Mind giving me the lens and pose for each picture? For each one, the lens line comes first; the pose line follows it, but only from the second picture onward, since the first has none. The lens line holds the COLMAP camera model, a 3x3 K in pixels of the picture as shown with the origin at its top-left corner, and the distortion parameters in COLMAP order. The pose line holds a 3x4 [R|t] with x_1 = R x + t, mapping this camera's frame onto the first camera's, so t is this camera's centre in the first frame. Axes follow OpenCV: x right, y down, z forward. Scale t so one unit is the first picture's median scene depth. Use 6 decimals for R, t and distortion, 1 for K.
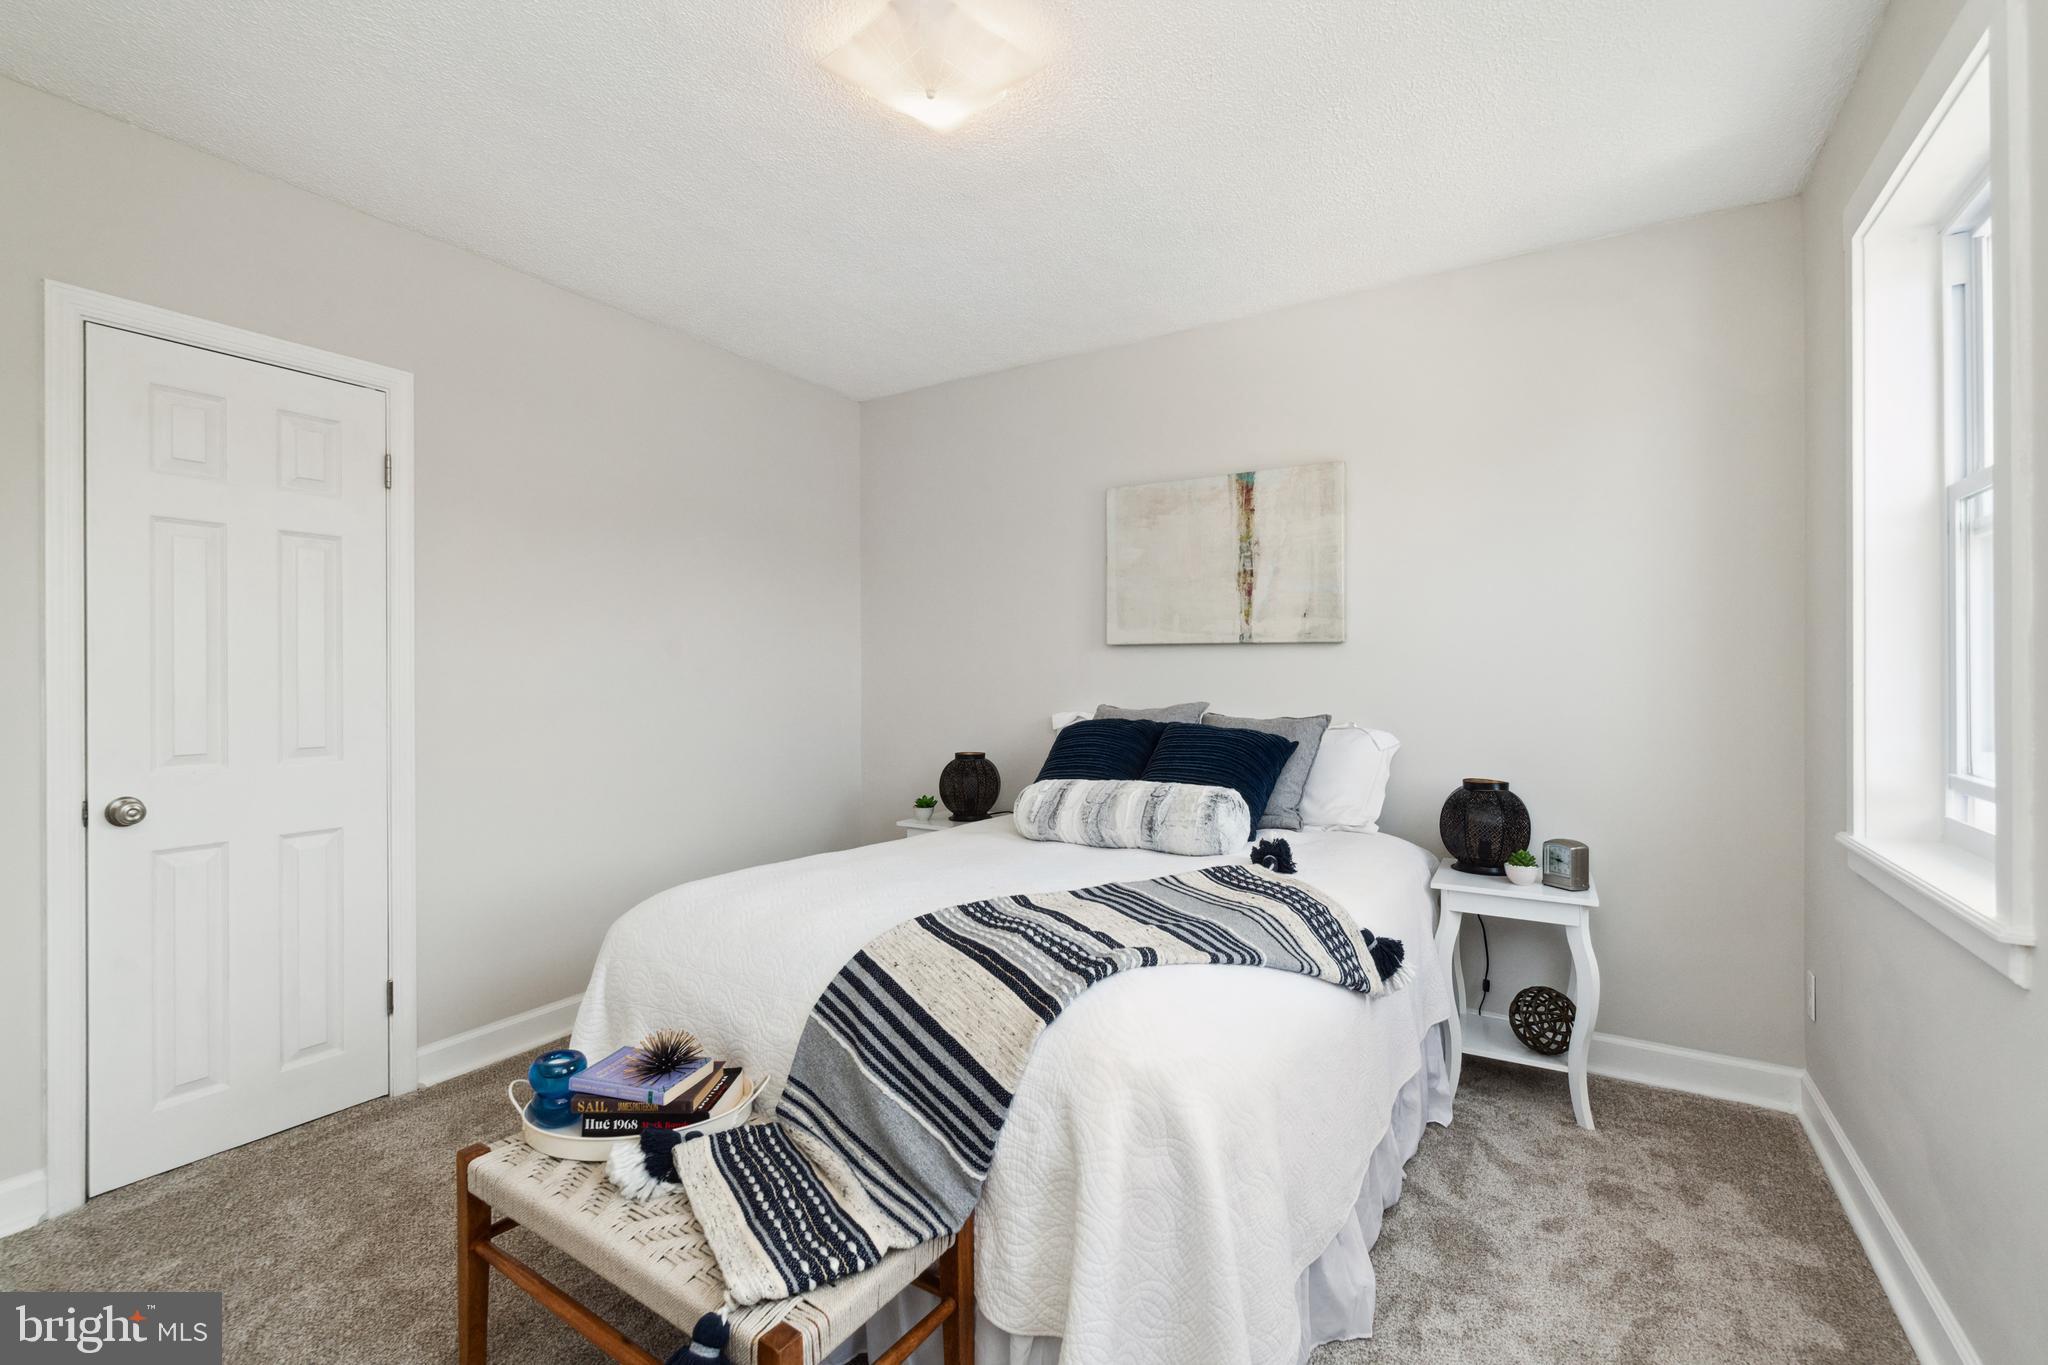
lens RADIAL K [[884.9, 0, 1027.1], [0, 884.9, 681.2], [0, 0, 1]] dist [0.009141, -0.004342]
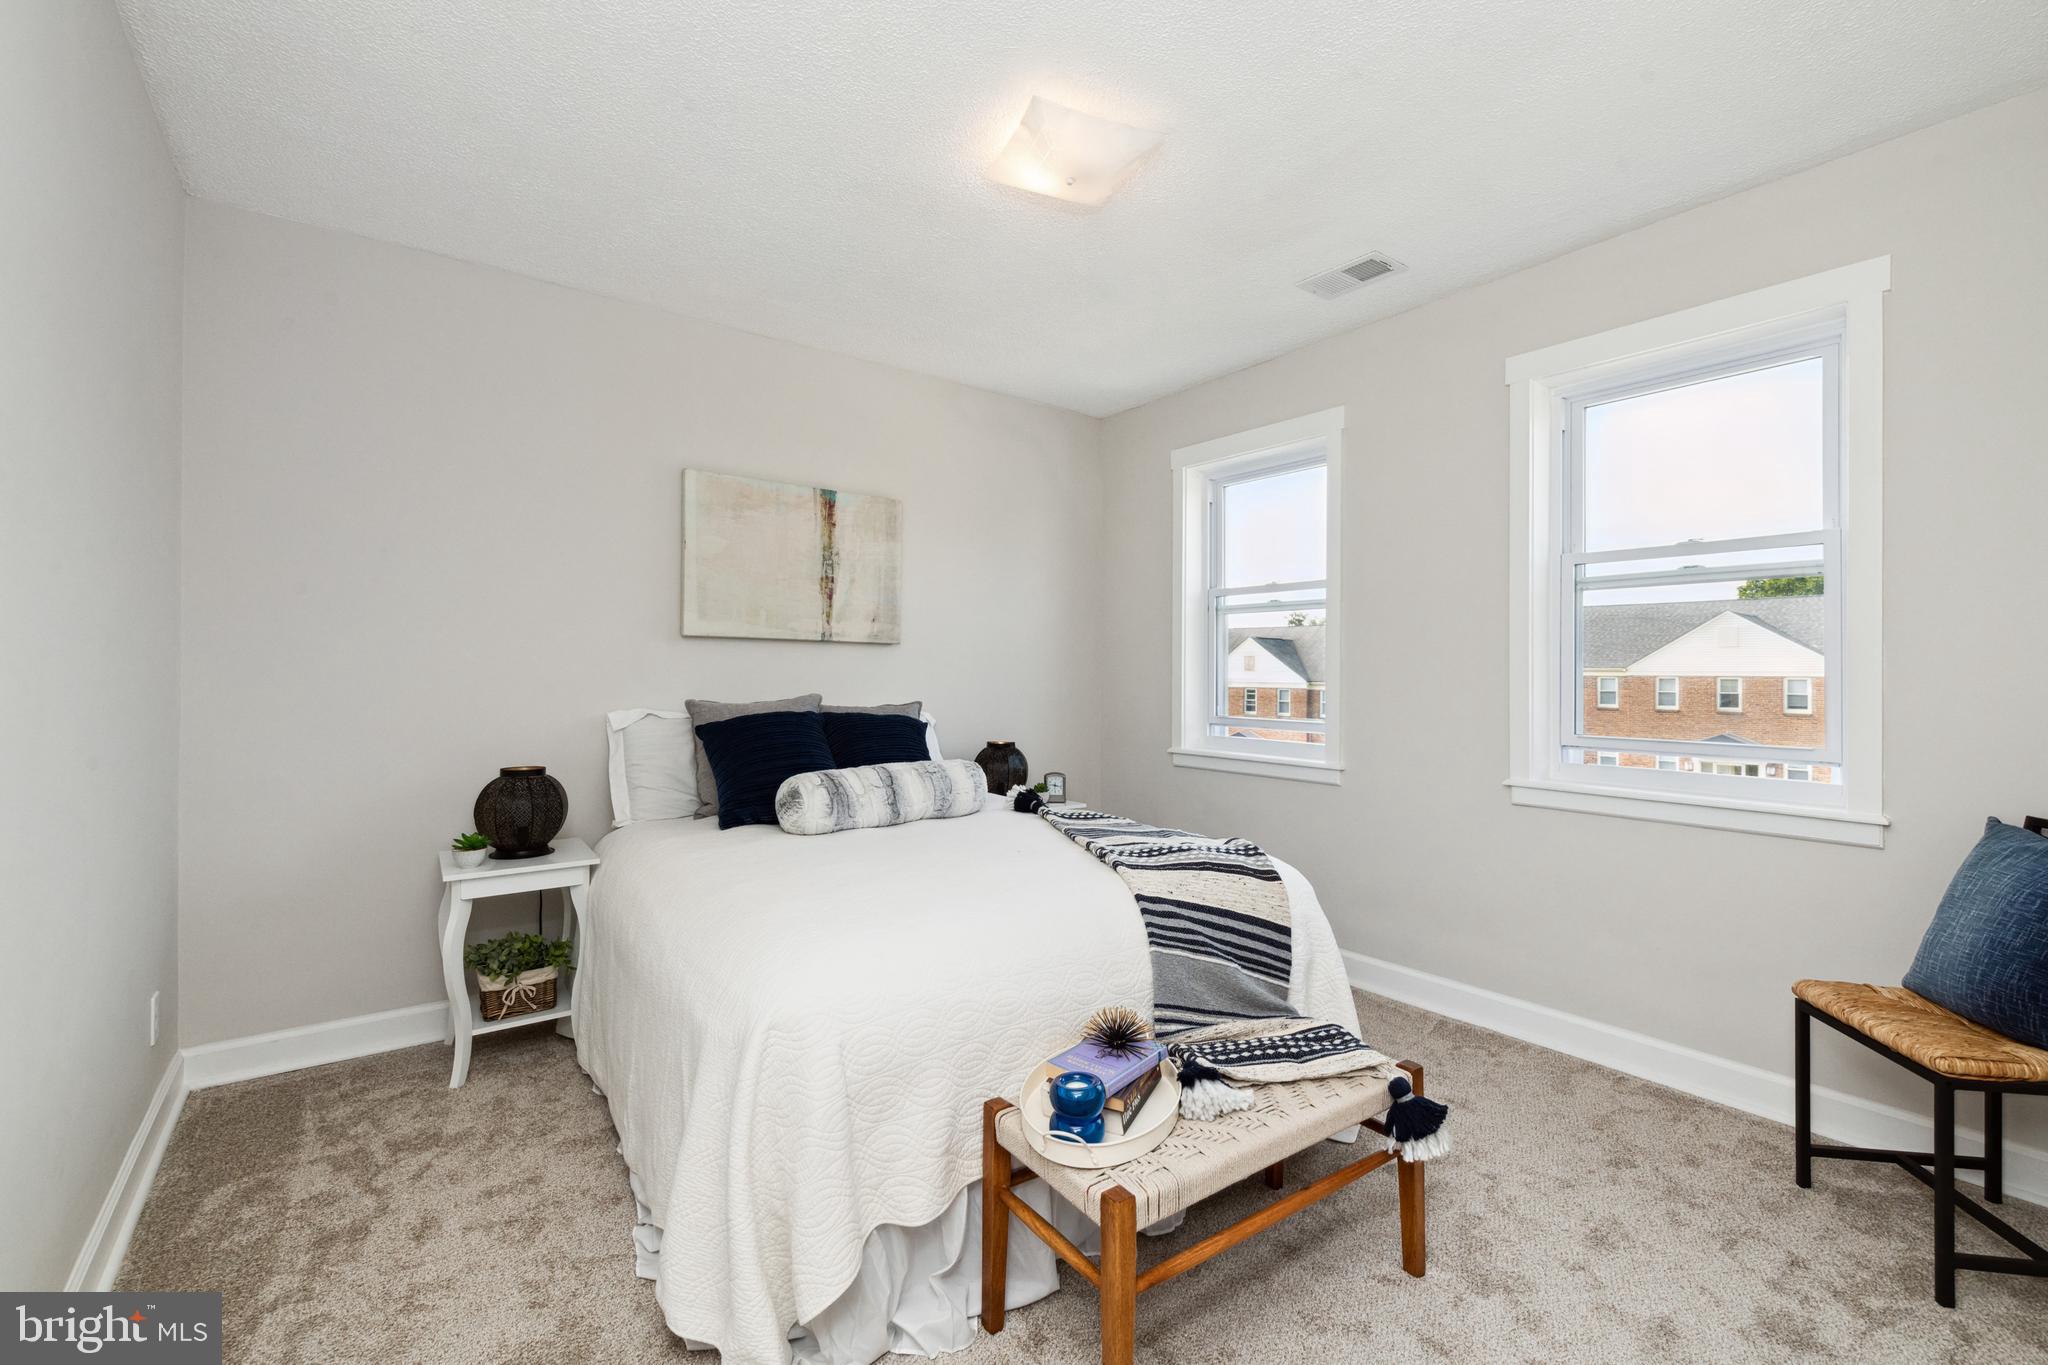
lens RADIAL K [[884.9, 0, 1028.3], [0, 884.9, 679.2], [0, 0, 1]] dist [0.009141, -0.004342]
pose [[0.340893, -0.008570, 0.940063, -0.730113], [-0.004833, 0.999929, 0.010868, -0.007619], [-0.940090, -0.008249, 0.340828, 0.373201]]
